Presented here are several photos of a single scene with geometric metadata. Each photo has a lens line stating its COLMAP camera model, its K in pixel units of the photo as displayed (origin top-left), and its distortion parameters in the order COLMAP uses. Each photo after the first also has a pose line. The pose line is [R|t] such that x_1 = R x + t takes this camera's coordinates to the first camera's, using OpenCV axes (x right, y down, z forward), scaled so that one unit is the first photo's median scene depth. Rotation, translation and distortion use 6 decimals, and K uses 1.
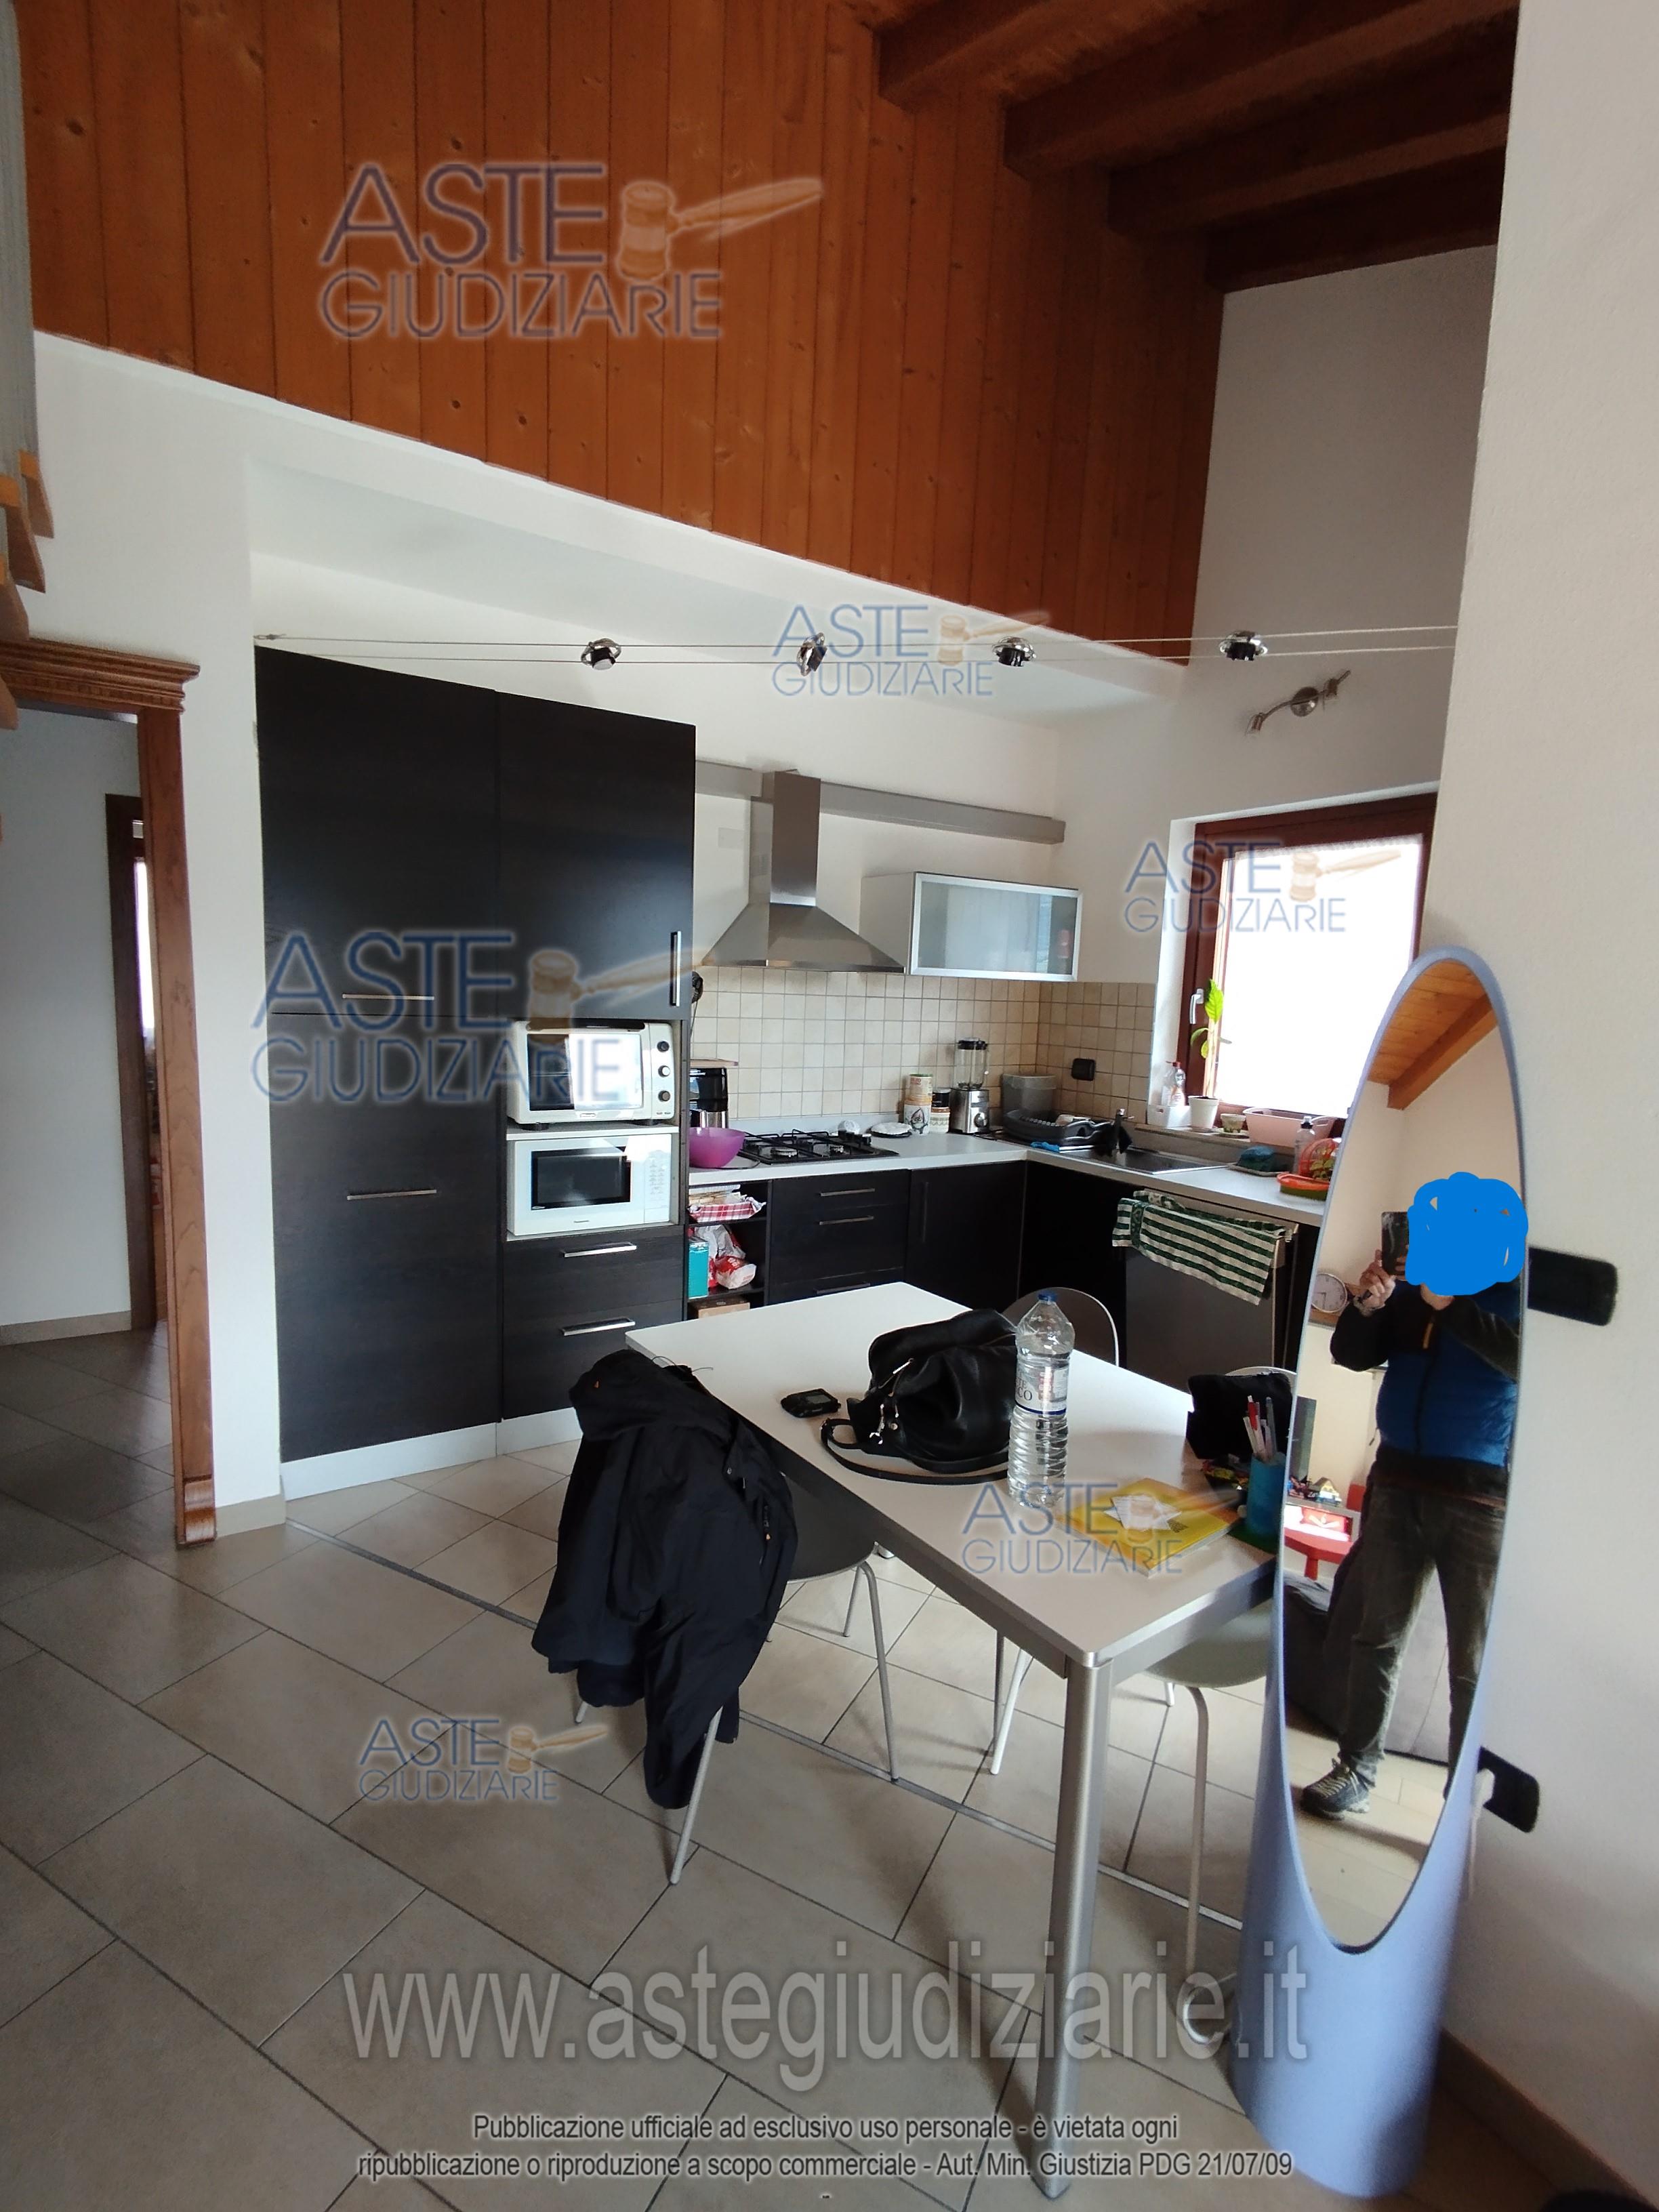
lens RADIAL K [[1043.1, 0, 803.4], [0, 1043.1, 1109.6], [0, 0, 1]] dist [0.008522, 0.001124]
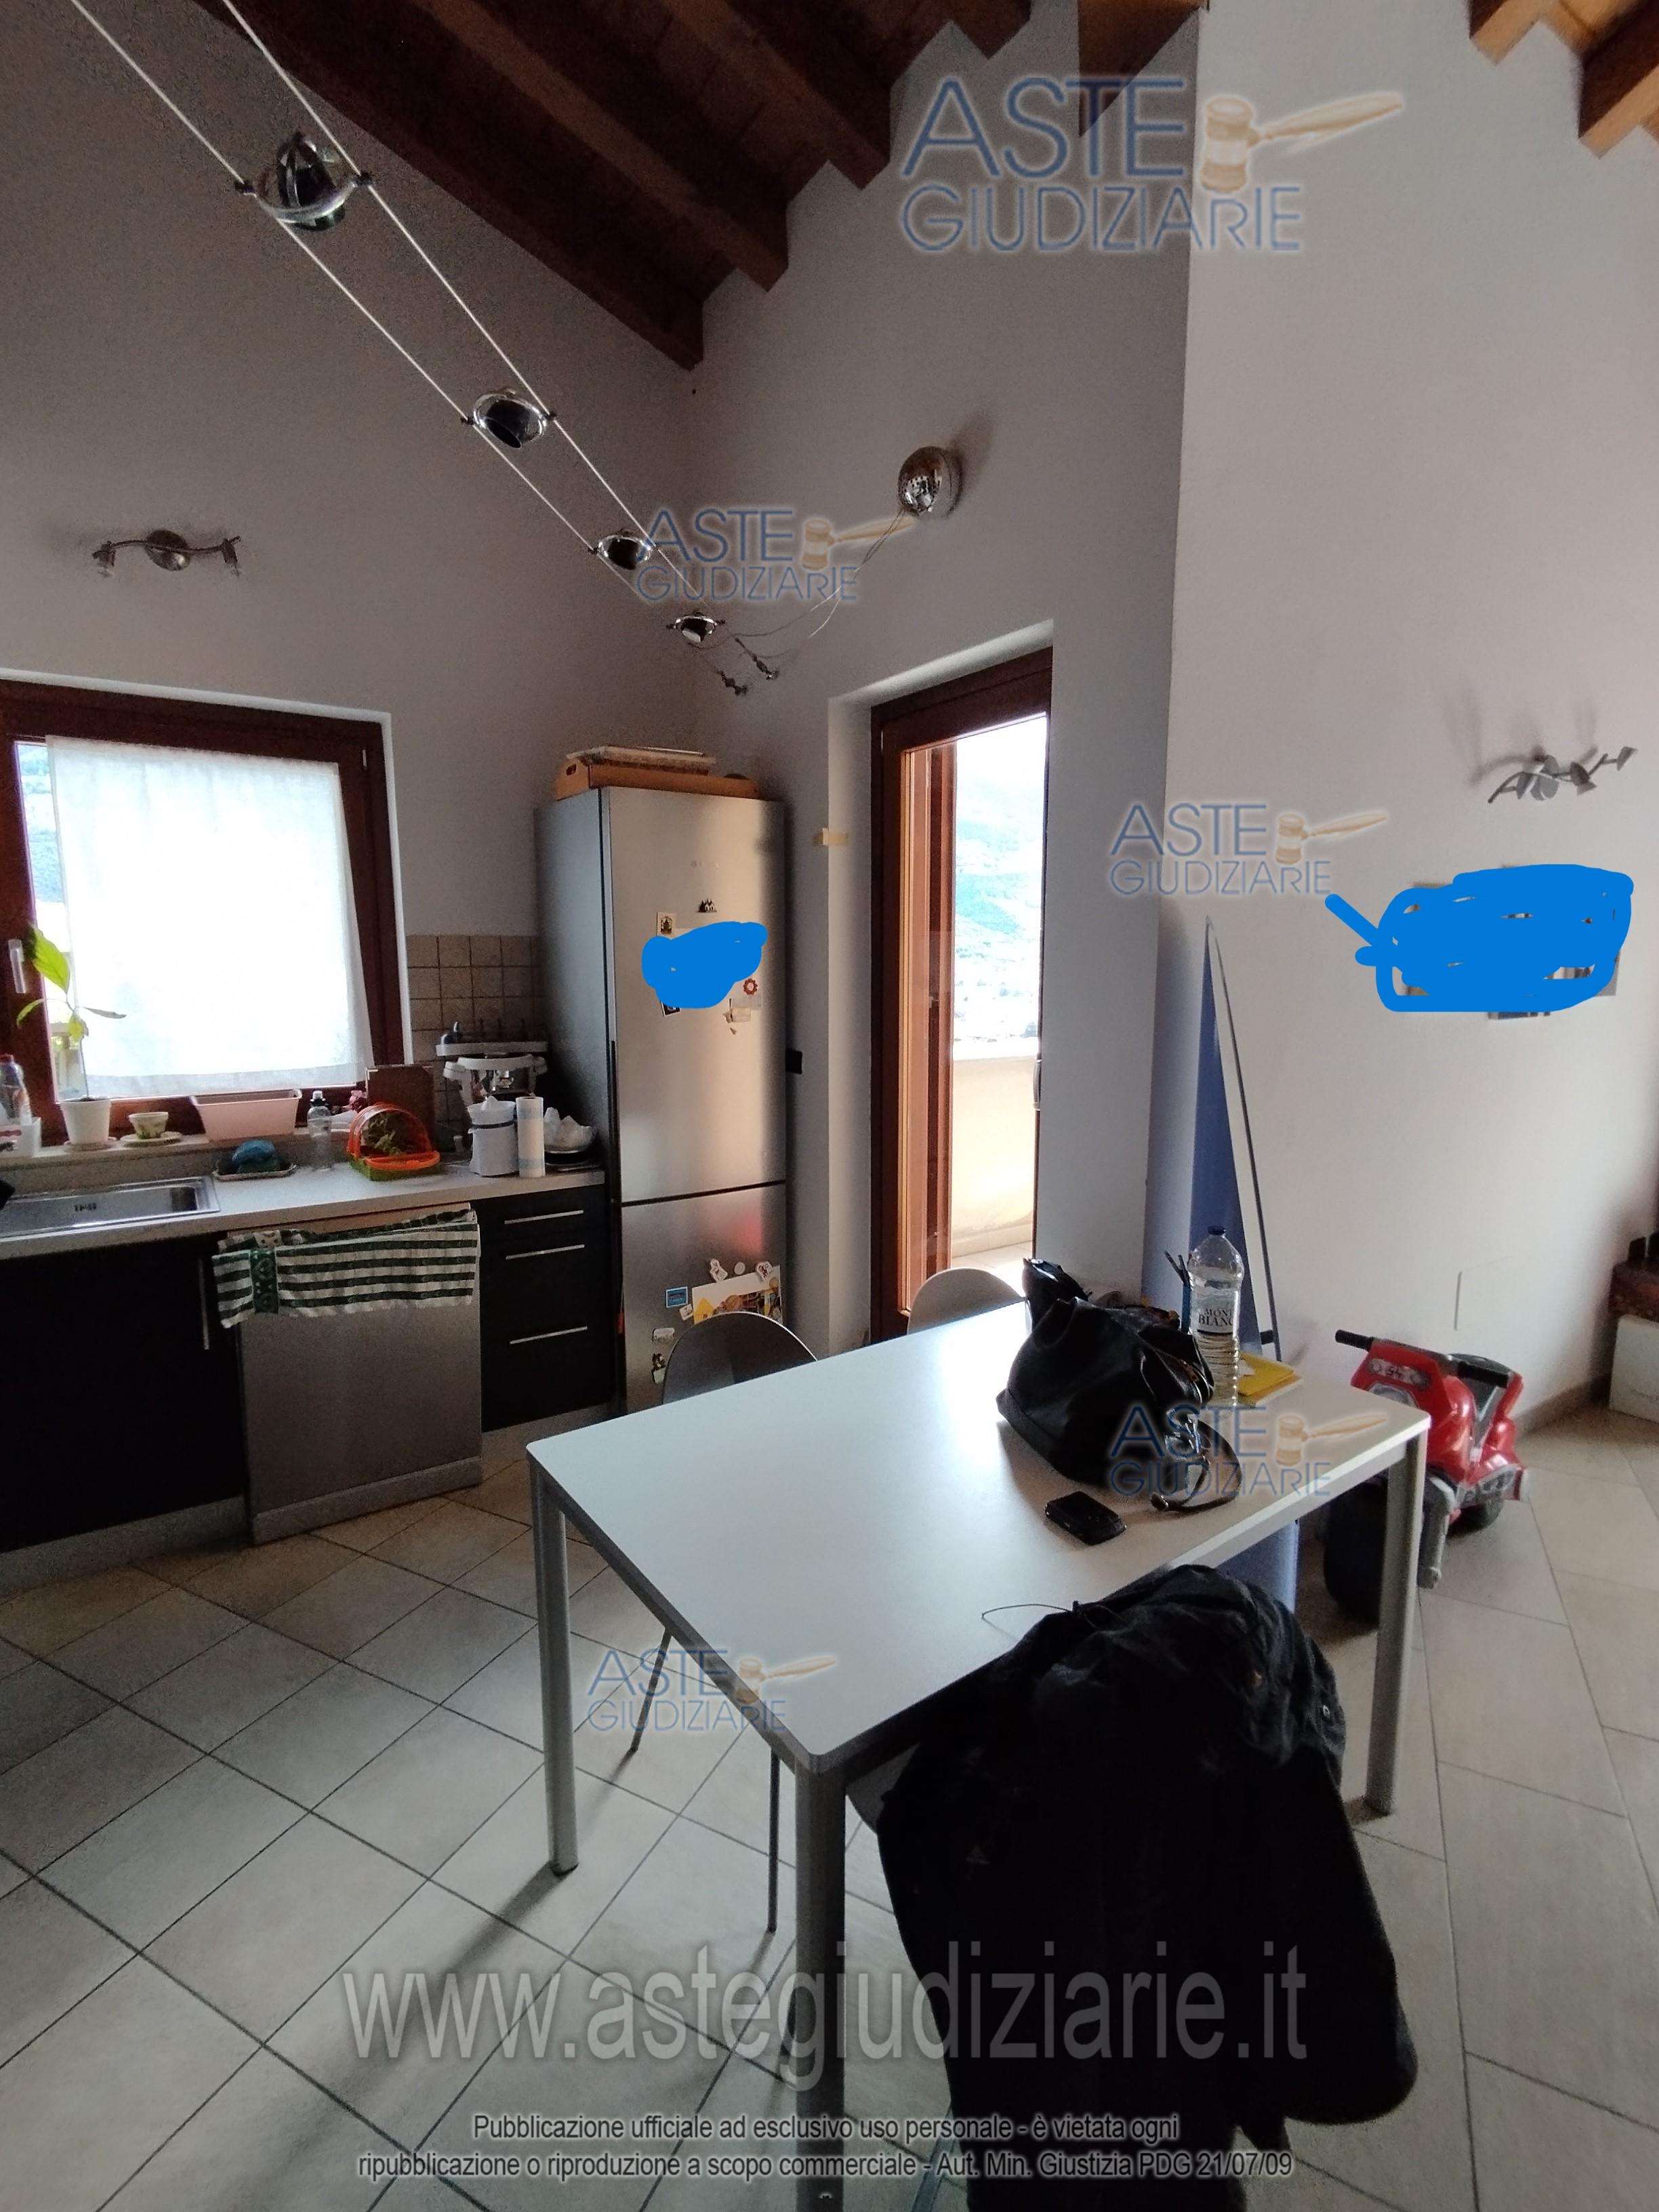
lens RADIAL K [[1043.1, 0, 803.4], [0, 1043.1, 1109.6], [0, 0, 1]] dist [0.008522, 0.001124]
pose [[0.000258, -0.189869, 0.981809, -0.361871], [0.123645, 0.974282, 0.188381, -0.093760], [-0.992327, 0.121347, 0.023728, 0.635147]]
